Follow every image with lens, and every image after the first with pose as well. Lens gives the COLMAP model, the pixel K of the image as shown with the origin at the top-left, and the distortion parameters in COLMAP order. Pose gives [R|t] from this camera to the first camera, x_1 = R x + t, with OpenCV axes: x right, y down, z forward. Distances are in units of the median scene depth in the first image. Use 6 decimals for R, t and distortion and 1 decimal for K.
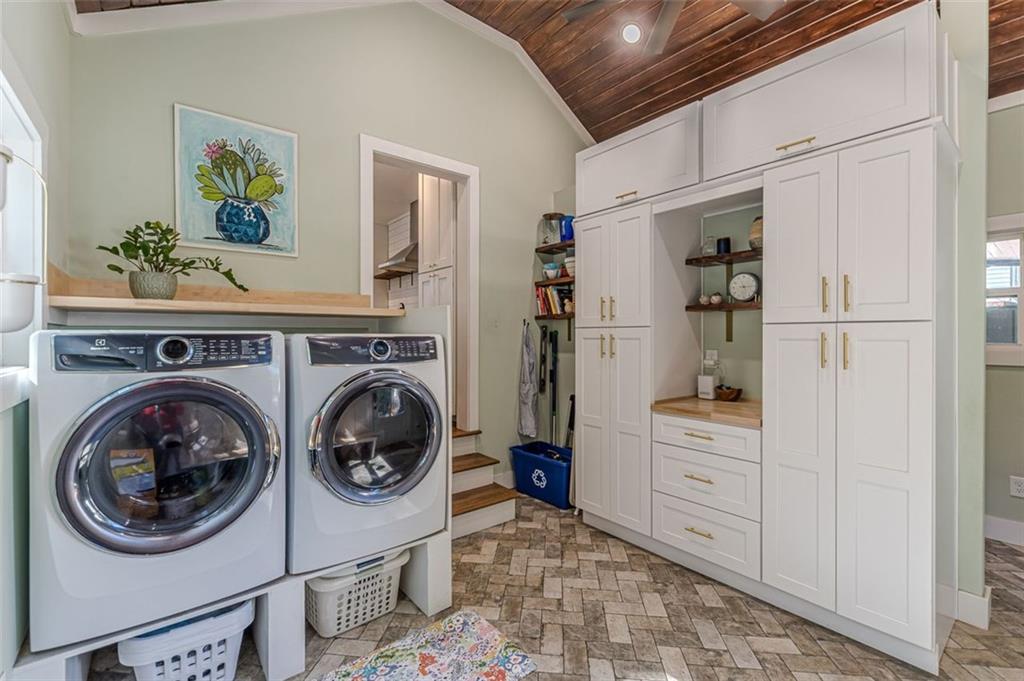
lens RADIAL K [[445.5, 0, 507.6], [0, 445.5, 334.8], [0, 0, 1]] dist [0.009594, -0.001620]
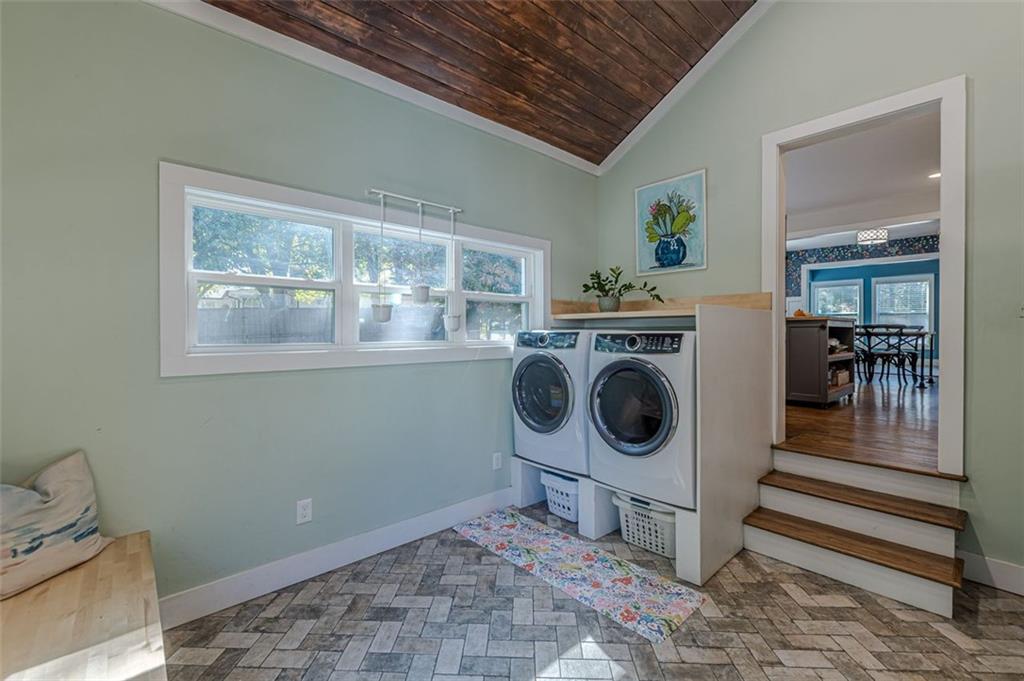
lens RADIAL K [[445.5, 0, 508.2], [0, 445.5, 334.7], [0, 0, 1]] dist [0.009594, -0.001620]
pose [[0.053014, 0.004749, -0.998583, 0.803719], [0.003395, 0.999982, 0.004936, 0.000365], [0.998588, -0.003651, 0.052996, 0.430101]]
